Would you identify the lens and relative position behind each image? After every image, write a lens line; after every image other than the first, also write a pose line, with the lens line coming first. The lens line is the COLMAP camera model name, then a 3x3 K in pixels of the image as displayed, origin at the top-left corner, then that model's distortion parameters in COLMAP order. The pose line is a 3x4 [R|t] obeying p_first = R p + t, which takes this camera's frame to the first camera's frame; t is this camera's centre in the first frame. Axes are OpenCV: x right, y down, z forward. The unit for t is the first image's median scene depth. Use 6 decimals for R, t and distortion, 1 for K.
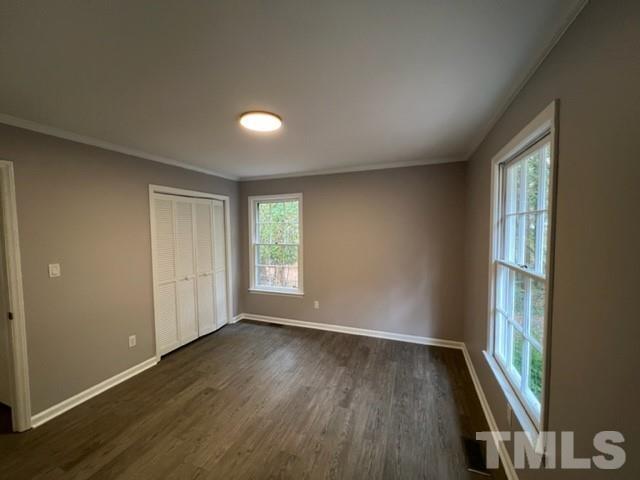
lens RADIAL K [[254.3, 0, 321.5], [0, 254.3, 240.7], [0, 0, 1]] dist [0.000390, 0.000098]
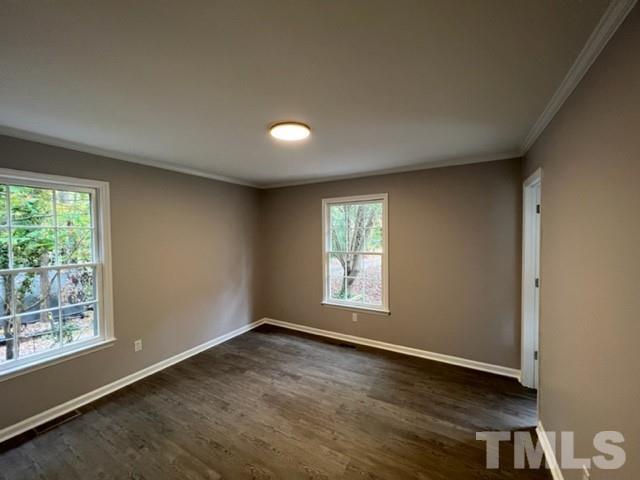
lens RADIAL K [[254.3, 0, 321.5], [0, 254.3, 240.7], [0, 0, 1]] dist [0.000390, 0.000098]
pose [[0.151480, -0.023321, 0.988185, -0.858939], [0.048944, 0.998672, 0.016065, -0.035174], [-0.987248, 0.045932, 0.152420, 0.506846]]
